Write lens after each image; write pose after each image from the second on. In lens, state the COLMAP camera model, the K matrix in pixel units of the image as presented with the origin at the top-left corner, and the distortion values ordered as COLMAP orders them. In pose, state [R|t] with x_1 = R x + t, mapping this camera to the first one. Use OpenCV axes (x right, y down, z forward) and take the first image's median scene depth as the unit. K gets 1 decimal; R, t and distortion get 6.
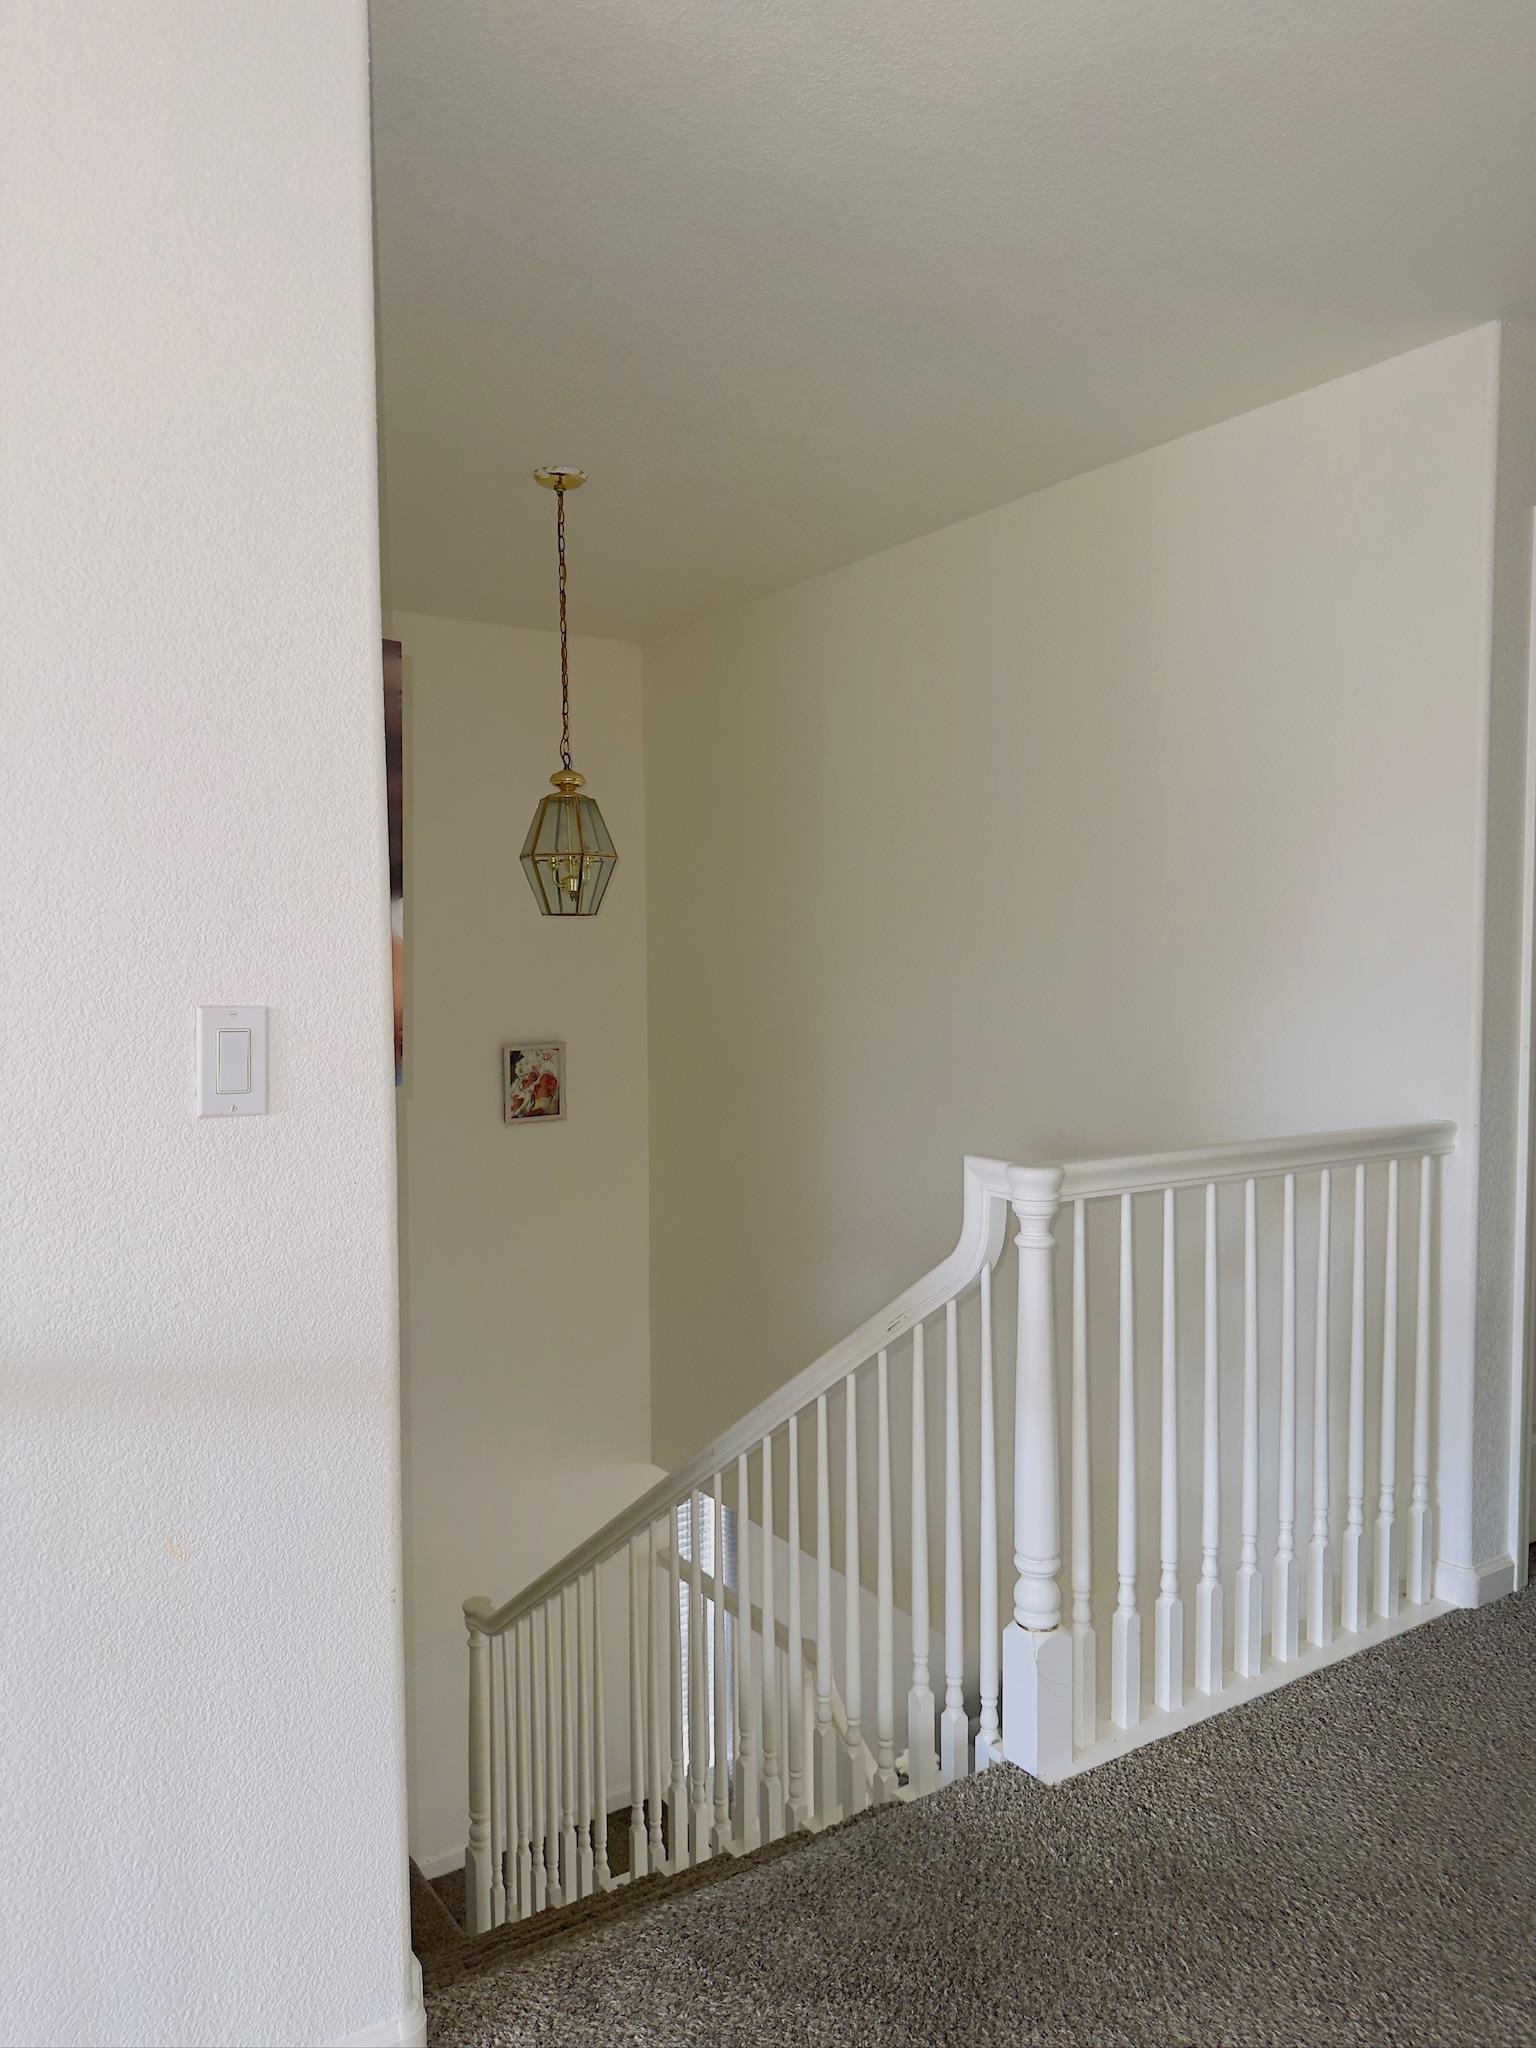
lens RADIAL K [[1464.2, 0, 768.0], [0, 1464.2, 1024.0], [0, 0, 1]] dist [0.099103, -0.185635]
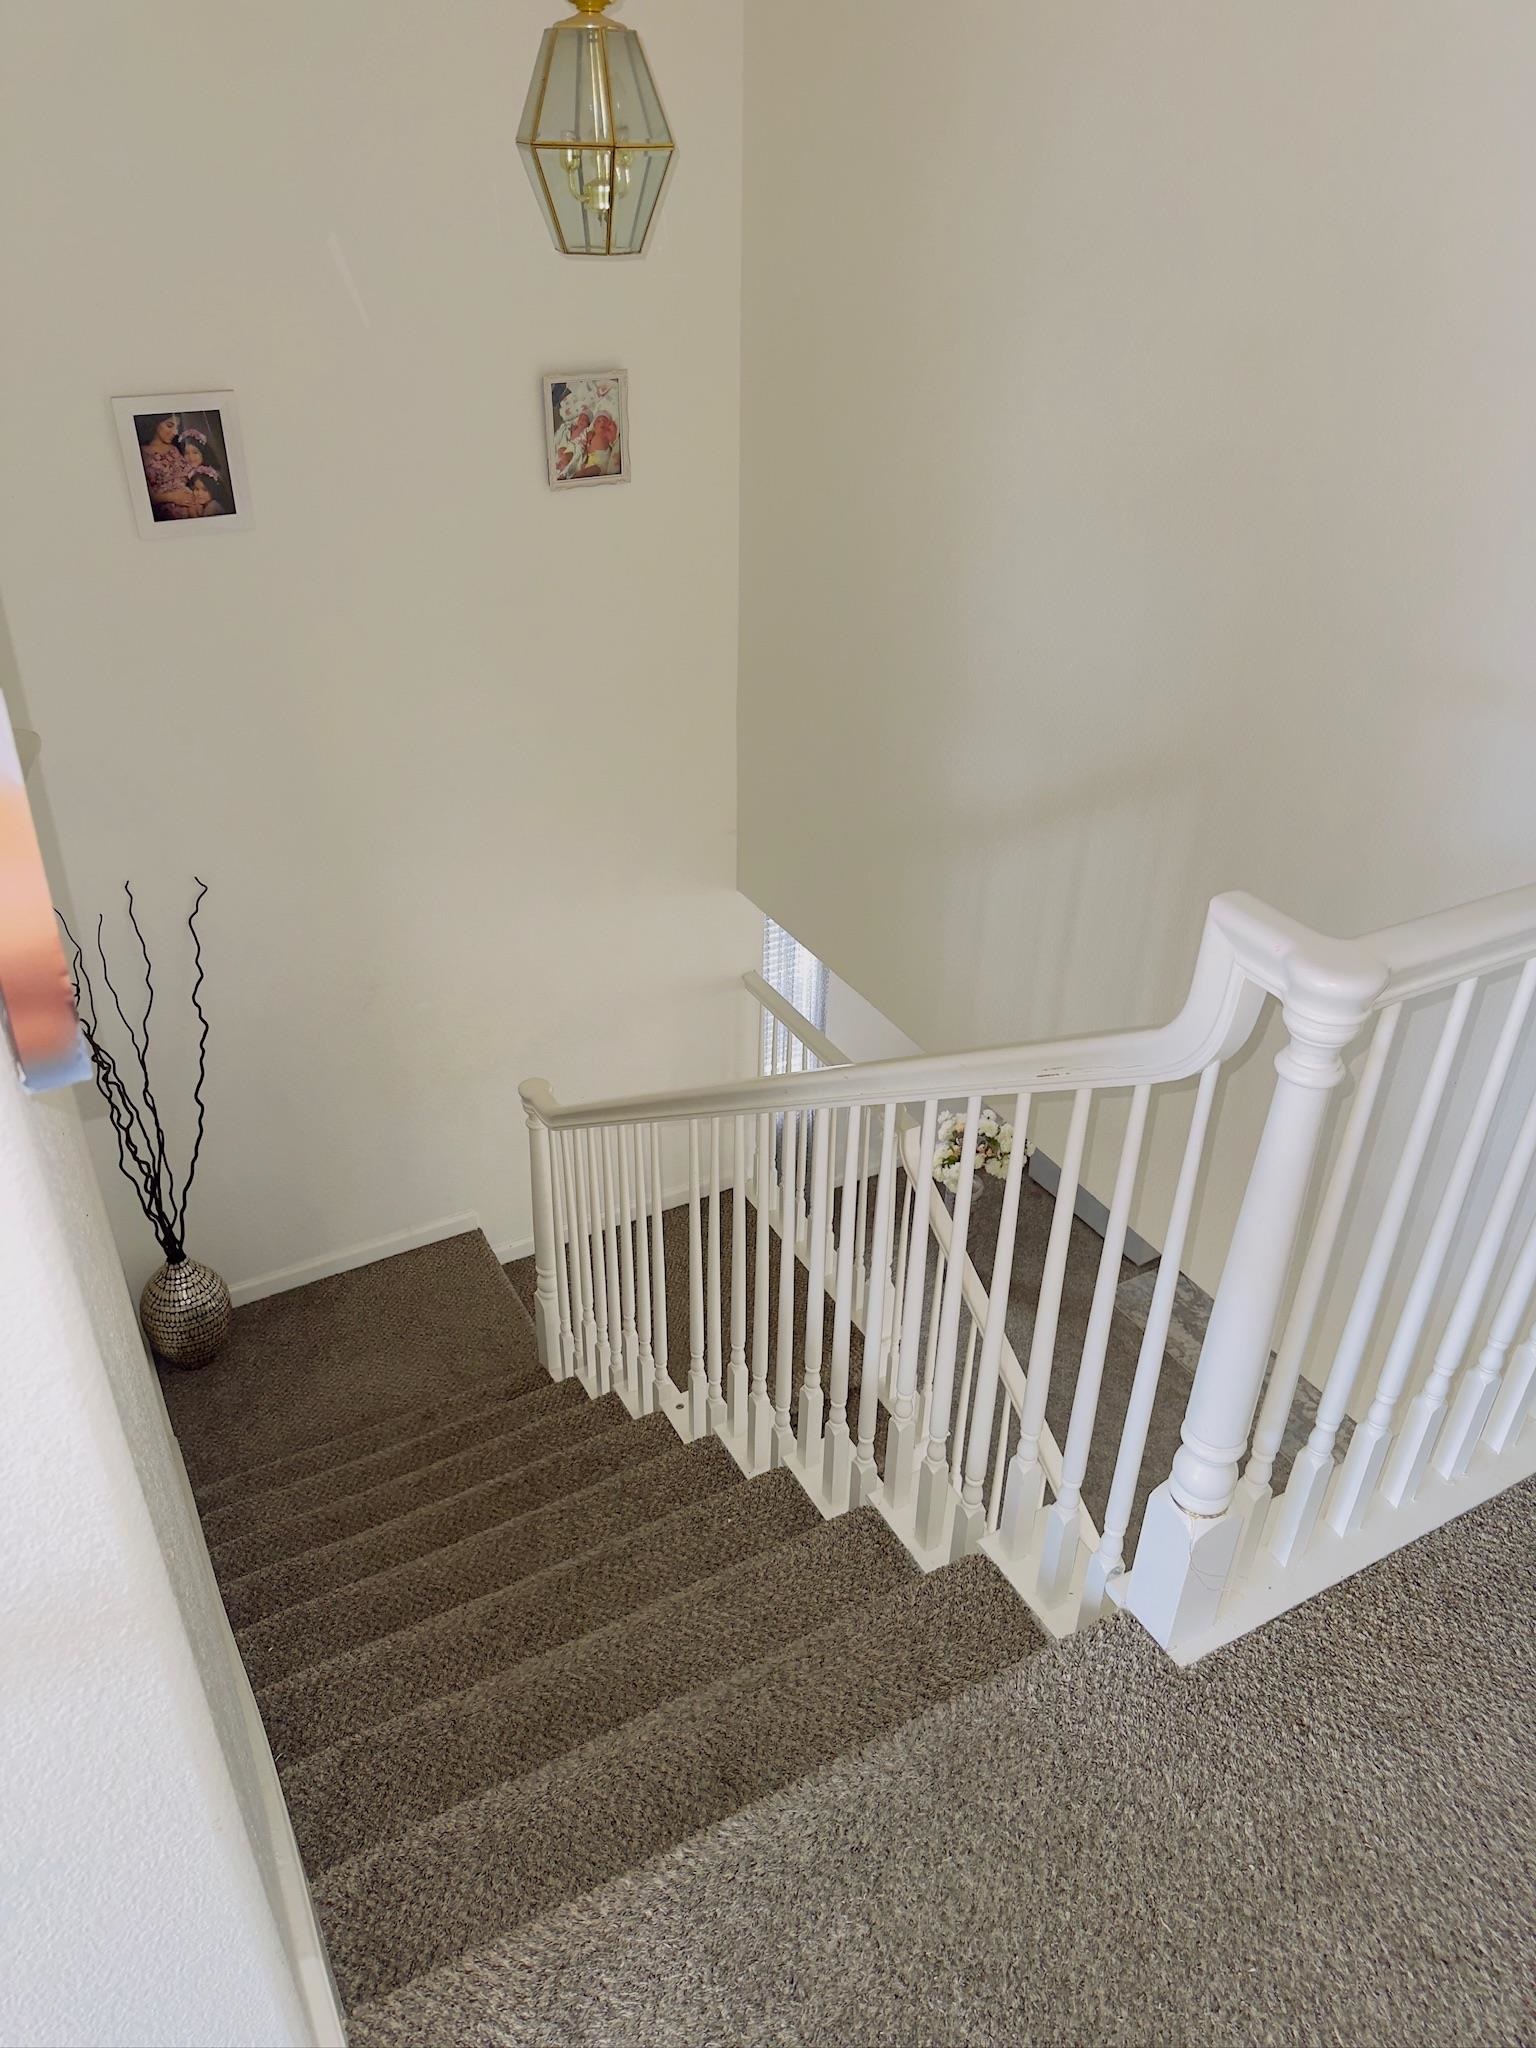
lens RADIAL K [[1471.7, 0, 777.9], [0, 1471.7, 1024.2], [0, 0, 1]] dist [0.028266, -0.038609]
pose [[0.996237, 0.068998, -0.052453, -0.005604], [-0.033867, 0.866974, 0.497202, -0.160215], [0.079781, -0.493555, 0.866048, 0.457141]]
